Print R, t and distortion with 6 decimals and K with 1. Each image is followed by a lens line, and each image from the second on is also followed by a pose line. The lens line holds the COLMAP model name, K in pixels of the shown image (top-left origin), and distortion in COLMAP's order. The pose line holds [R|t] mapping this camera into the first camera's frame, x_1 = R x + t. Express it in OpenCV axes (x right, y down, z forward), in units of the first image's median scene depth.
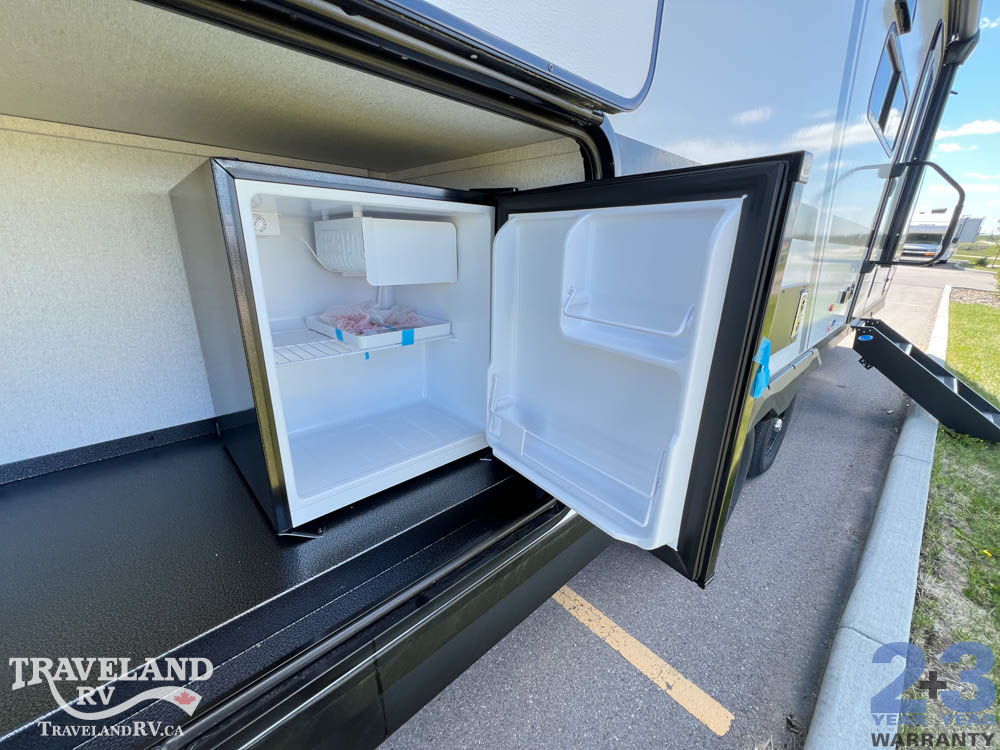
lens RADIAL K [[398.1, 0, 498.5], [0, 398.1, 373.8], [0, 0, 1]] dist [-0.000743, 0.000224]
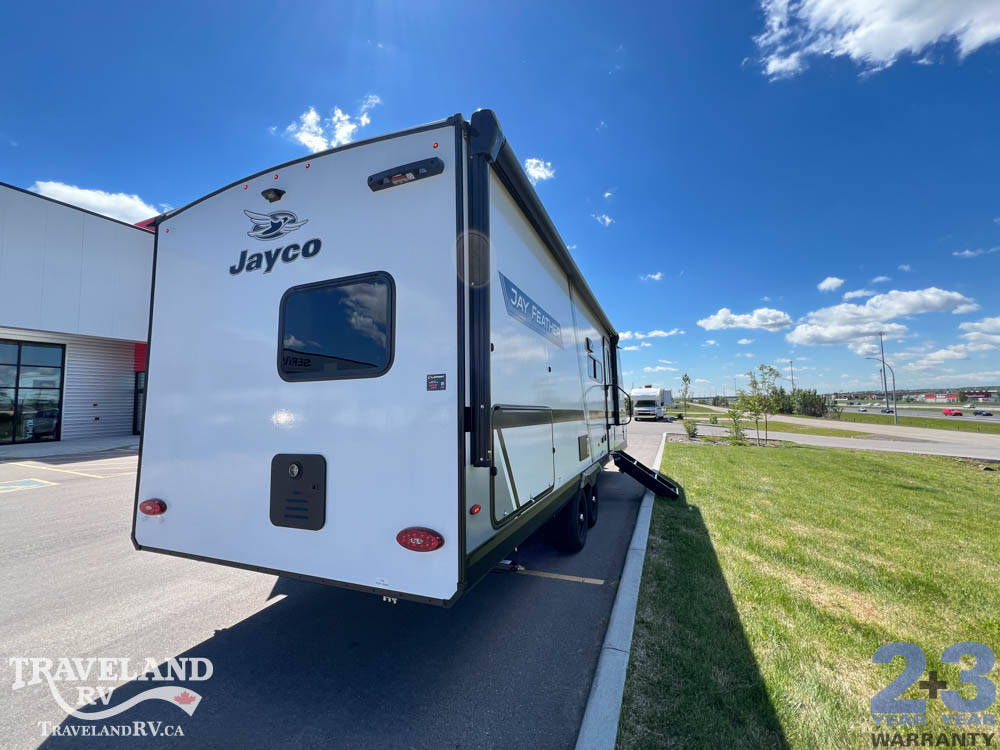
lens RADIAL K [[398.1, 0, 498.5], [0, 398.1, 373.8], [0, 0, 1]] dist [-0.000743, 0.000224]
pose [[0.909208, -0.000703, 0.416341, -0.906434], [0.170920, 0.912477, -0.371715, 0.299697], [-0.379641, 0.409127, 0.829752, -1.189725]]
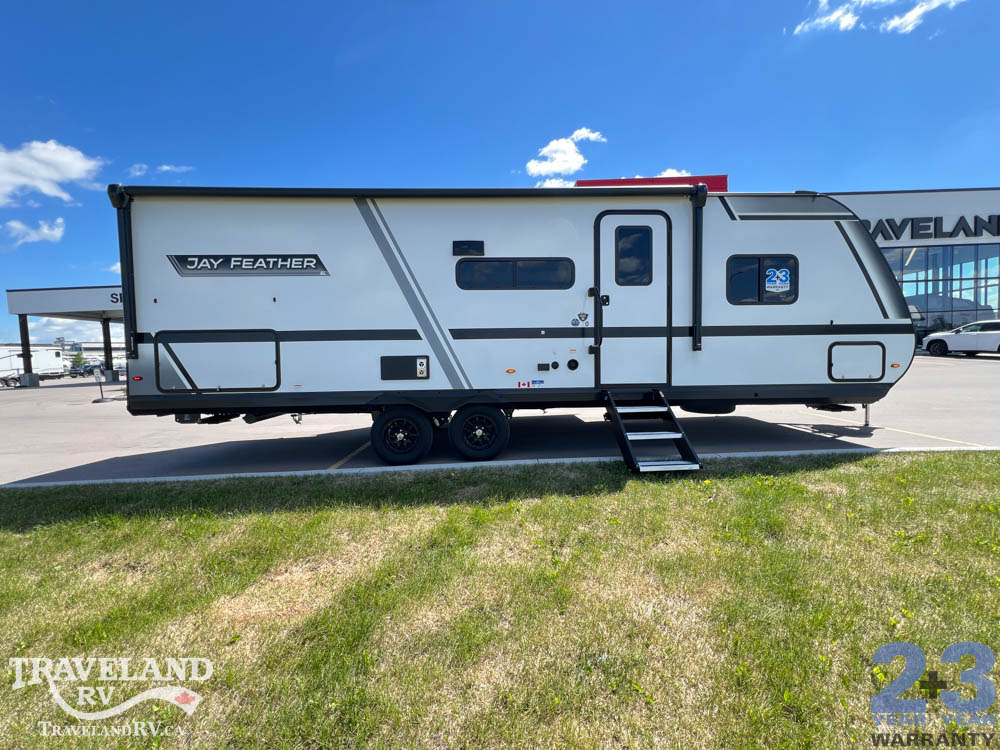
lens RADIAL K [[398.1, 0, 498.5], [0, 398.1, 373.8], [0, 0, 1]] dist [-0.000743, 0.000224]
pose [[0.754057, -0.002992, -0.656802, 3.272405], [-0.172726, 0.963888, -0.202694, 0.337170], [0.633690, 0.266290, 0.726310, -0.510721]]
